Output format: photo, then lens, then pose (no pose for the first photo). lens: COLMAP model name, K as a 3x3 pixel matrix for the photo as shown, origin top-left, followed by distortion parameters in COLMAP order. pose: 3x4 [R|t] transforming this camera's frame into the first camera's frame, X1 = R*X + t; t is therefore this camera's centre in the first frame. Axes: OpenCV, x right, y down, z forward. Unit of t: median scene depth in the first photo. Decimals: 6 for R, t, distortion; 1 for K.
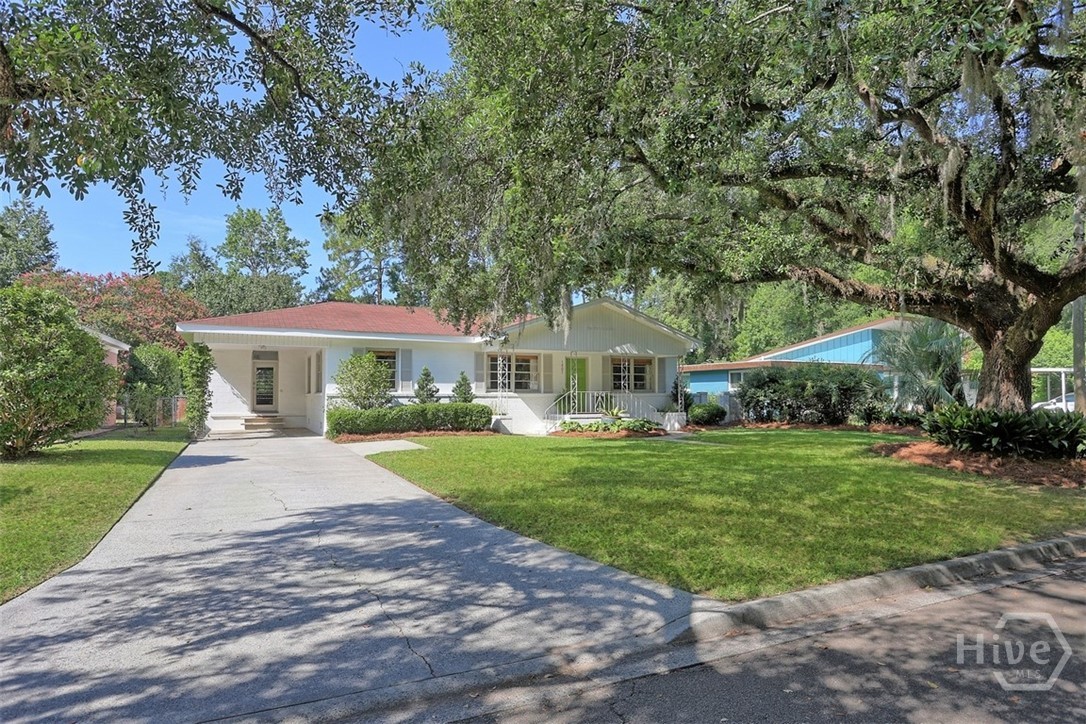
lens RADIAL K [[613.7, 0, 581.5], [0, 613.7, 374.1], [0, 0, 1]] dist [-0.022314, 0.005589]
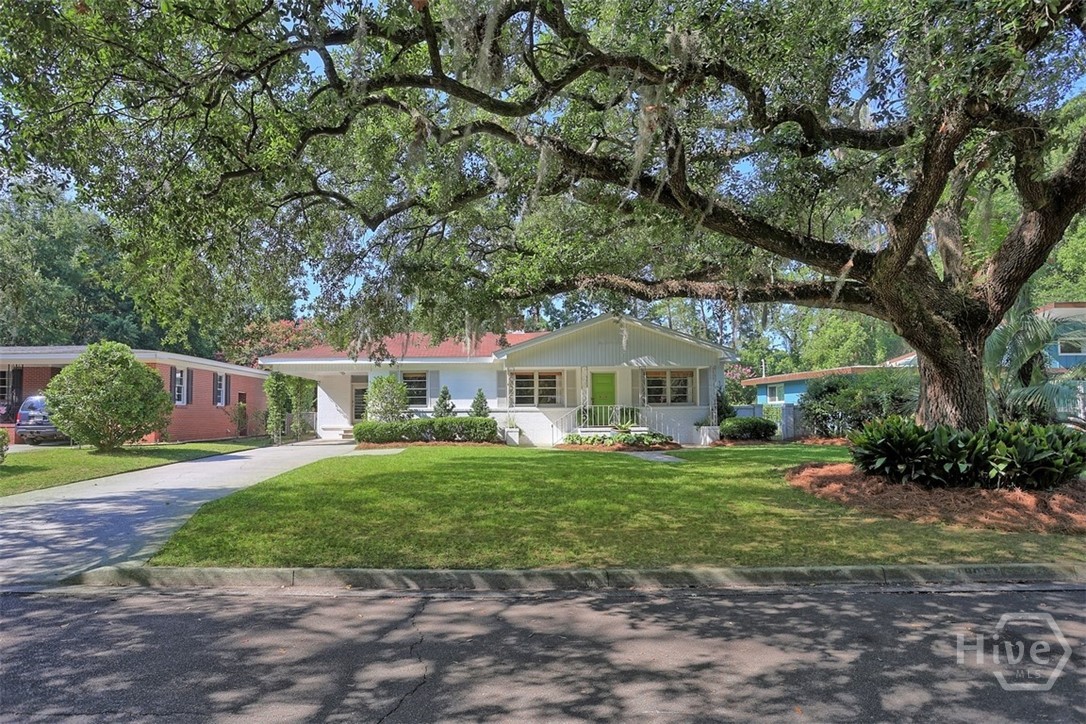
lens RADIAL K [[606.3, 0, 538.5], [0, 606.3, 364.0], [0, 0, 1]] dist [-0.048572, 0.010583]
pose [[0.900451, -0.041333, -0.432988, 0.365322], [0.022894, 0.998599, -0.047716, 0.005577], [0.434354, 0.033053, 0.900136, 0.049523]]
